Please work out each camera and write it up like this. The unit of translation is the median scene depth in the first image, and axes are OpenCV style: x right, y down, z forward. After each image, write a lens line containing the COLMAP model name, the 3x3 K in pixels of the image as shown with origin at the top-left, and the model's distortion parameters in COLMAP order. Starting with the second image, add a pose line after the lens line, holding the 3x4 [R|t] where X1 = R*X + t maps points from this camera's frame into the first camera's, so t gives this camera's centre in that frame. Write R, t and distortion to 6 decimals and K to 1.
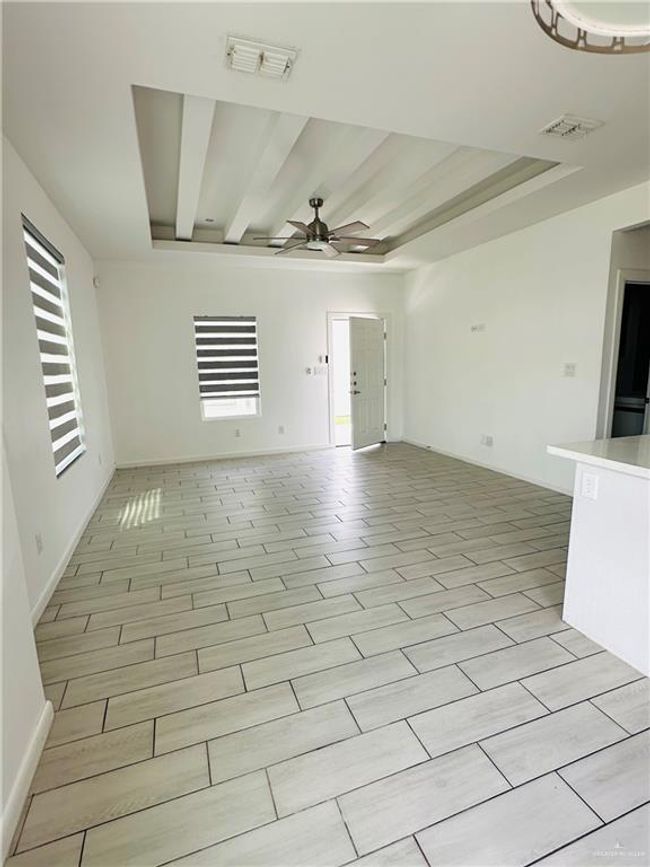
lens RADIAL K [[426.9, 0, 325.0], [0, 426.9, 433.5], [0, 0, 1]] dist [-0.003101, -0.000872]
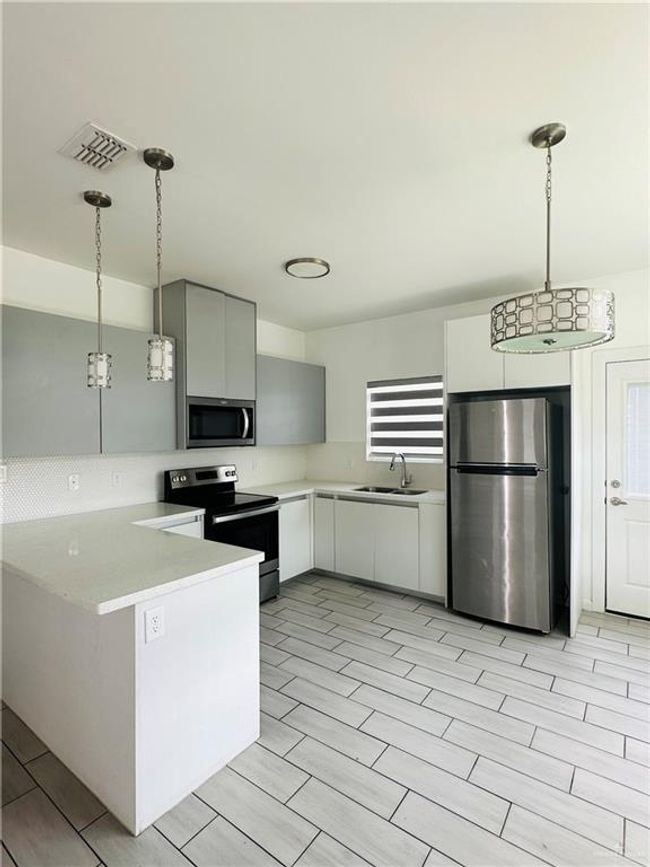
lens RADIAL K [[426.9, 0, 325.0], [0, 426.9, 433.5], [0, 0, 1]] dist [-0.003101, -0.000872]
pose [[-0.549864, 0.022283, 0.834957, -0.132812], [0.162783, 0.983335, 0.080959, -0.135824], [-0.819238, 0.180433, -0.544328, 0.617665]]
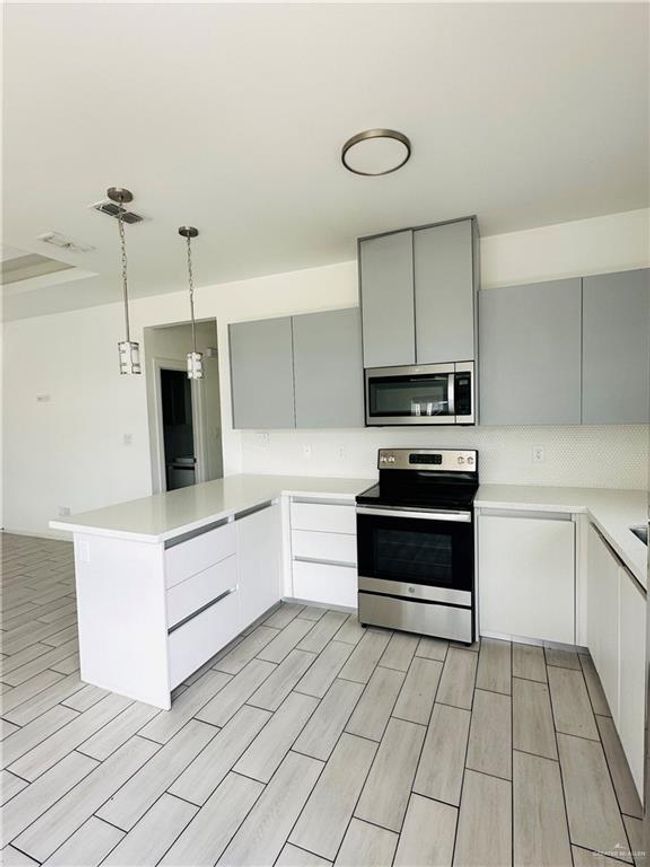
lens RADIAL K [[424.9, 0, 325.0], [0, 424.9, 433.5], [0, 0, 1]] dist [0.004233, 0.001328]
pose [[0.692023, -0.039374, 0.720801, 0.141837], [0.136255, 0.987688, -0.076862, -0.007669], [-0.708900, 0.151403, 0.688867, -0.168449]]
